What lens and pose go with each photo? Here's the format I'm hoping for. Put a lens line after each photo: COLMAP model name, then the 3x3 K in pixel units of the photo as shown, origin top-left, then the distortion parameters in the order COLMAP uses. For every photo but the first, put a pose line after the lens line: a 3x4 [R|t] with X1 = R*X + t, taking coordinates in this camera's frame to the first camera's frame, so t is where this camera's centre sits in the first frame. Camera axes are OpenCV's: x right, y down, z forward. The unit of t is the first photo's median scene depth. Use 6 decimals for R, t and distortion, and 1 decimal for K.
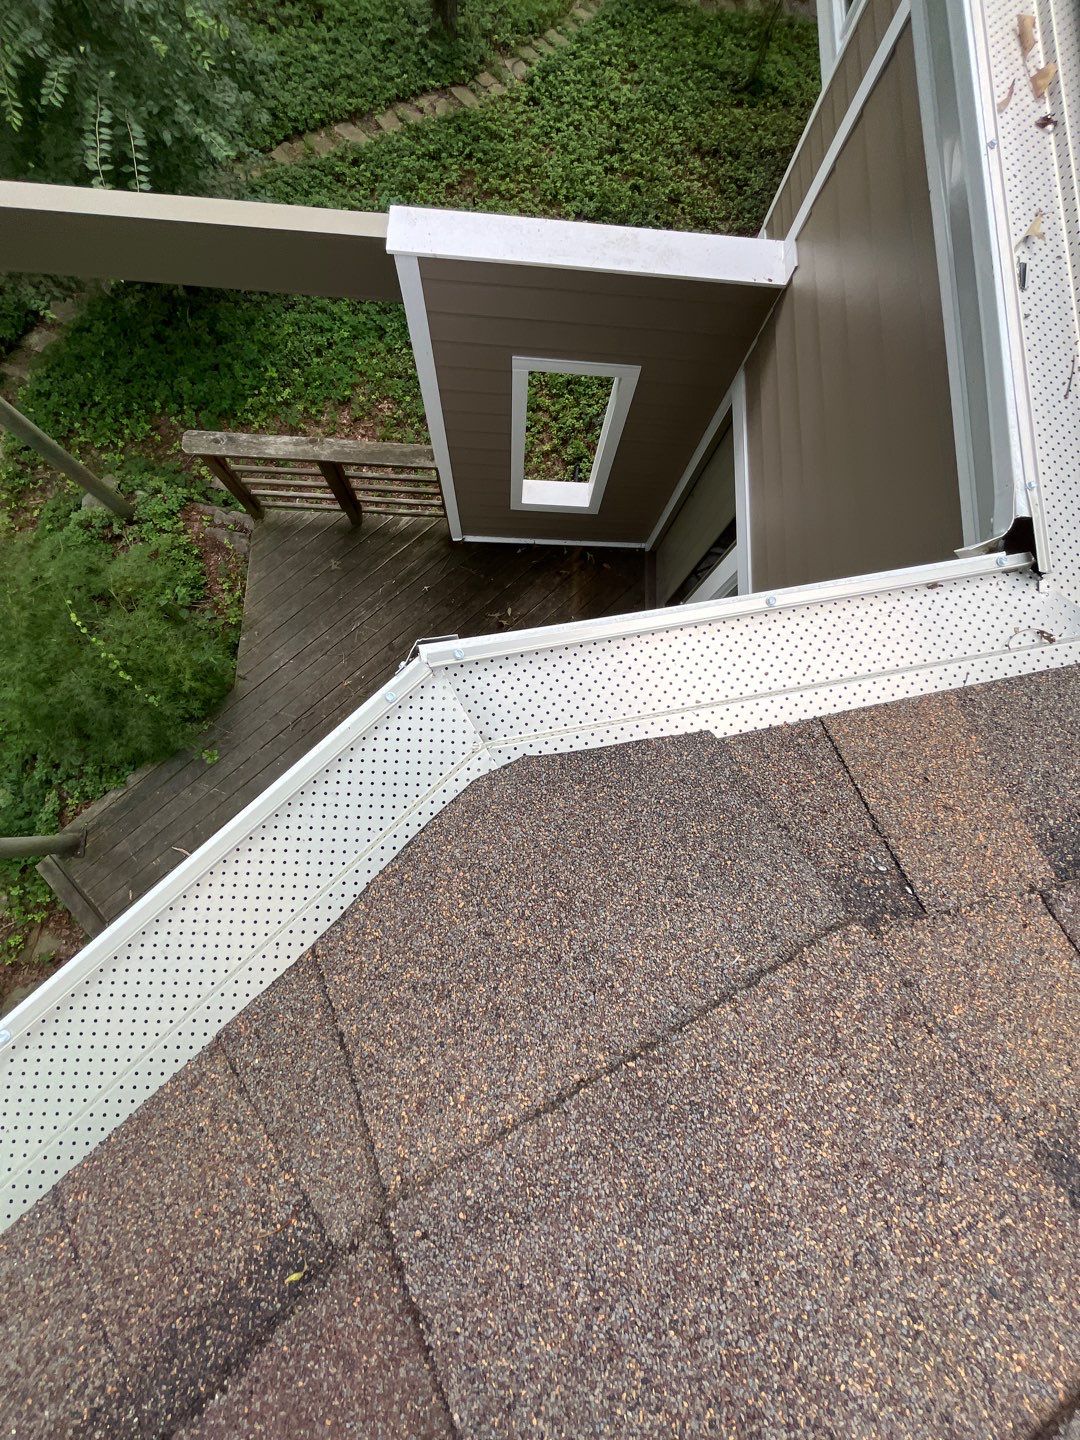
lens RADIAL K [[585.0, 0, 542.7], [0, 585.0, 719.8], [0, 0, 1]] dist [-0.001526, -0.000640]
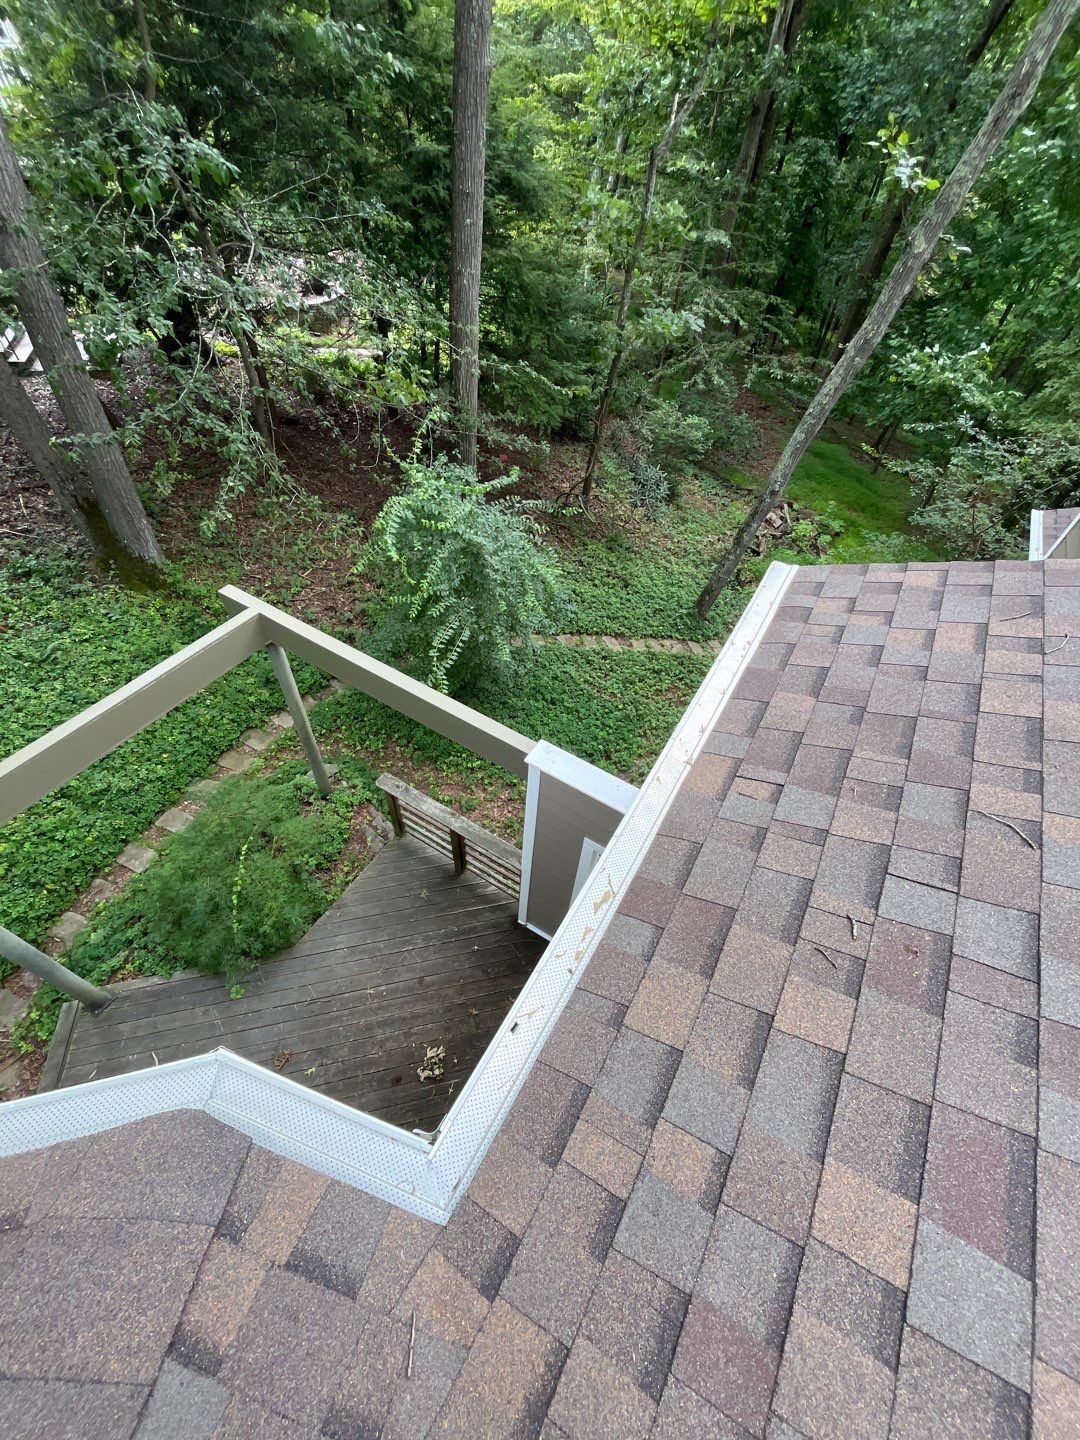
lens RADIAL K [[585.0, 0, 542.7], [0, 585.0, 719.8], [0, 0, 1]] dist [-0.001526, -0.000640]
pose [[0.871317, 0.359500, -0.334016, 0.139298], [-0.485433, 0.731100, -0.479424, -0.063465], [0.071847, 0.579872, 0.811533, -0.190477]]
